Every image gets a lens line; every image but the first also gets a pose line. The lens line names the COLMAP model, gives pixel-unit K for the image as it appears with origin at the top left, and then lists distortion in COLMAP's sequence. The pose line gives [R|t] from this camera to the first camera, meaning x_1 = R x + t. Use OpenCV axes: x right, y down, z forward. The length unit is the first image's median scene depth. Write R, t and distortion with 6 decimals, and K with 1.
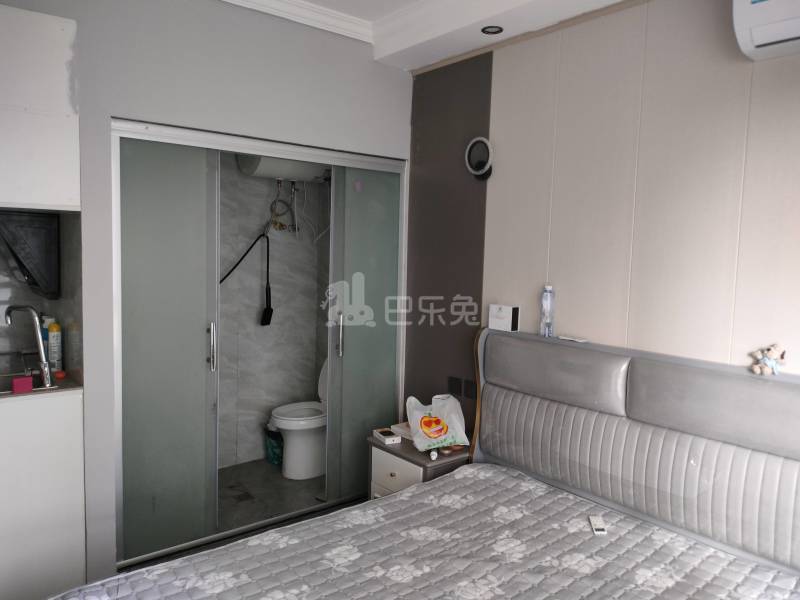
lens RADIAL K [[604.7, 0, 399.8], [0, 604.7, 305.4], [0, 0, 1]] dist [0.052194, -0.063387]
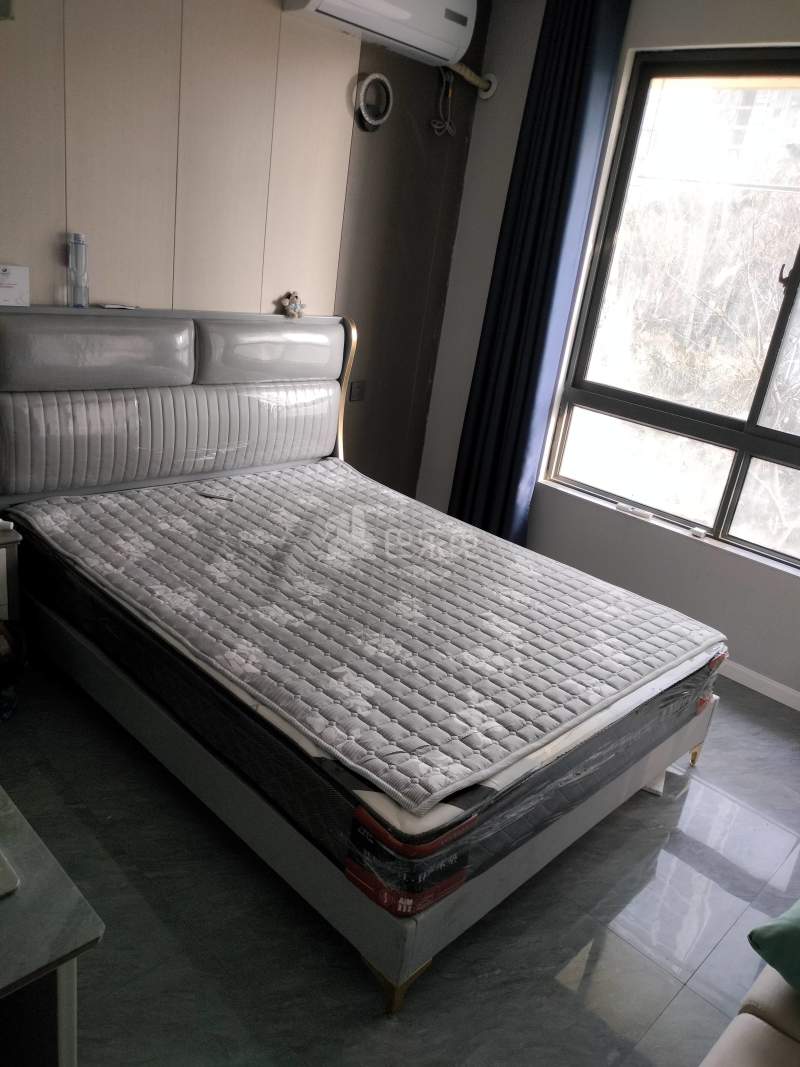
lens RADIAL K [[806.5, 0, 409.6], [0, 806.5, 559.1], [0, 0, 1]] dist [0.052194, -0.063387]
pose [[-0.114858, -0.423519, 0.898576, -1.006401], [-0.058455, 0.905877, 0.419488, -0.134000], [-0.991661, -0.004345, -0.128804, 0.884615]]
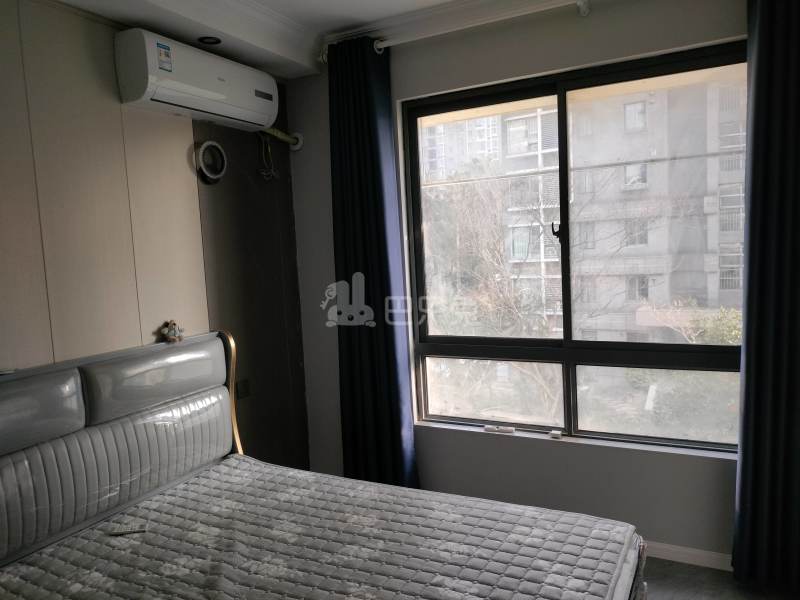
lens RADIAL K [[604.7, 0, 408.1], [0, 604.7, 308.7], [0, 0, 1]] dist [0.052194, -0.063387]
pose [[-0.394038, -0.108225, 0.912700, -0.762016], [0.113109, 0.979784, 0.165012, -0.115417], [-0.912107, 0.168256, -0.373831, 0.925115]]
